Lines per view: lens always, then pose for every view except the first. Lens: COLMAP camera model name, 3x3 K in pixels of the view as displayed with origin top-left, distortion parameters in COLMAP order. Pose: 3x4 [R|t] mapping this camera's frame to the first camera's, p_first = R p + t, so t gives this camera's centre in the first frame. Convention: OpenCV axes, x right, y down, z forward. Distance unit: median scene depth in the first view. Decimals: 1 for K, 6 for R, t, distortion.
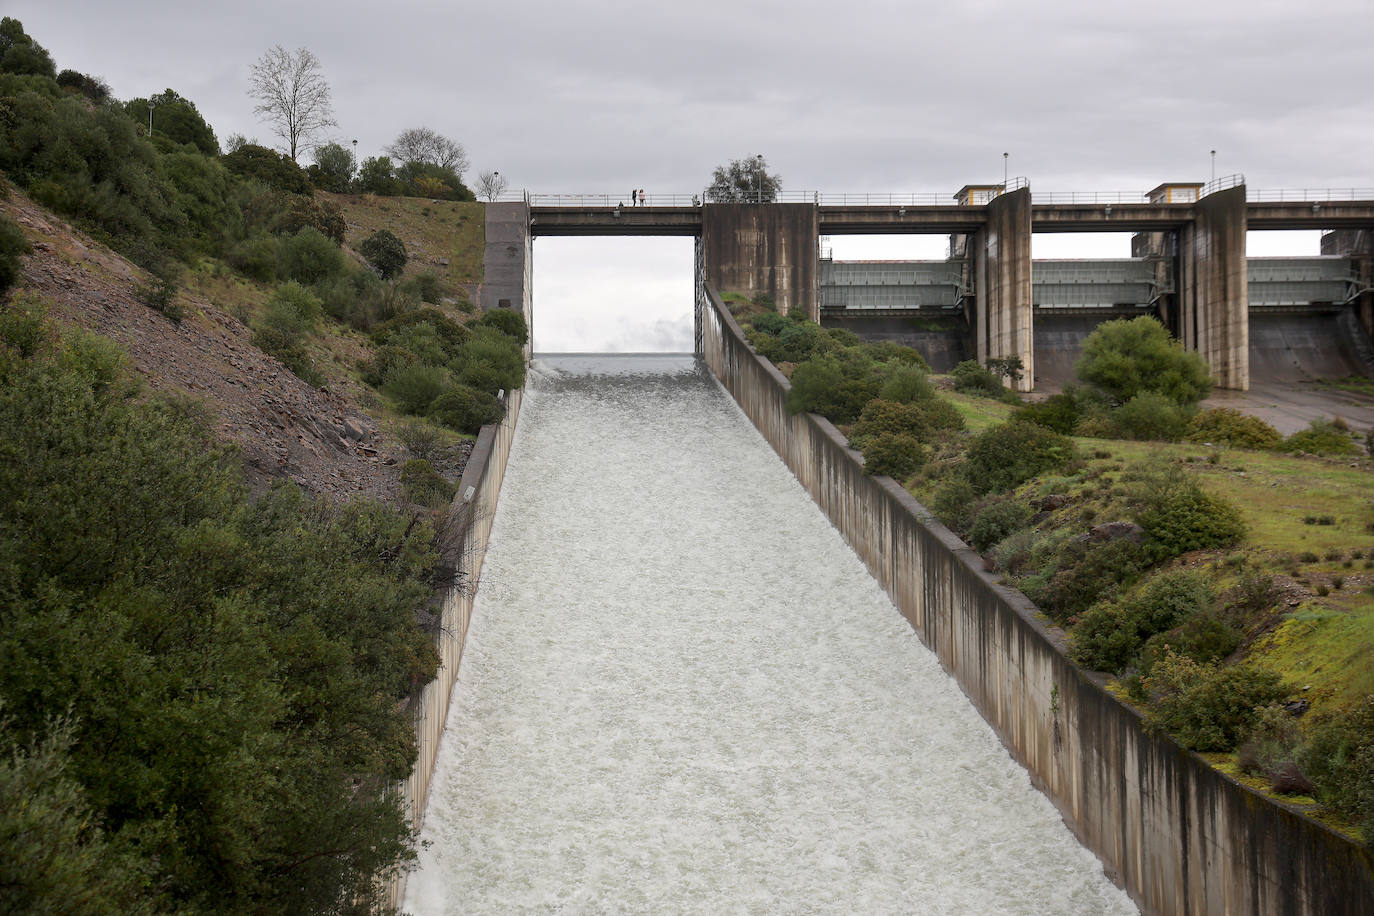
lens RADIAL K [[2526.5, 0, 693.1], [0, 2526.5, 452.4], [0, 0, 1]] dist [0.281609, 0.112909]
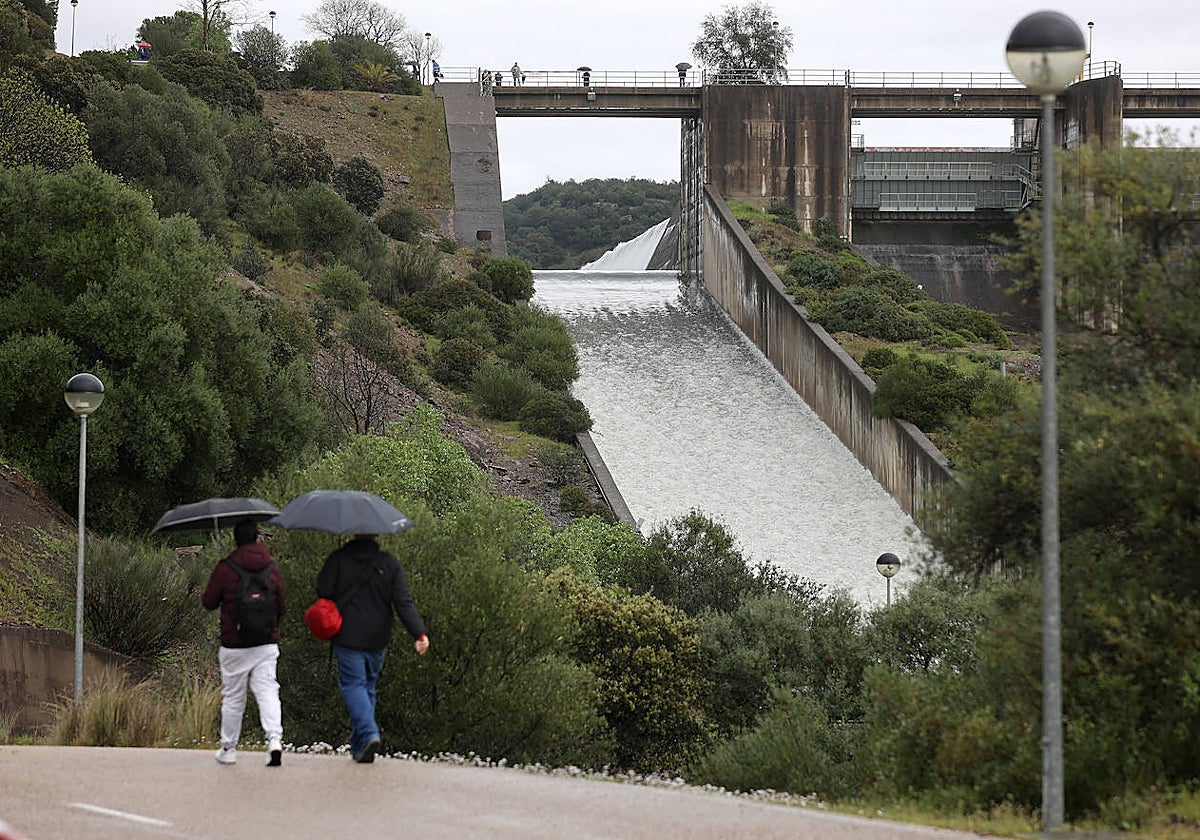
lens RADIAL K [[4553.2, 0, 597.6], [0, 4553.2, 382.7], [0, 0, 1]] dist [0.197175, 4.801798]
pose [[0.999767, 0.008053, 0.020043, -0.057275], [-0.008433, 0.999785, 0.018953, -0.033544], [-0.019886, -0.019117, 0.999619, -0.414429]]
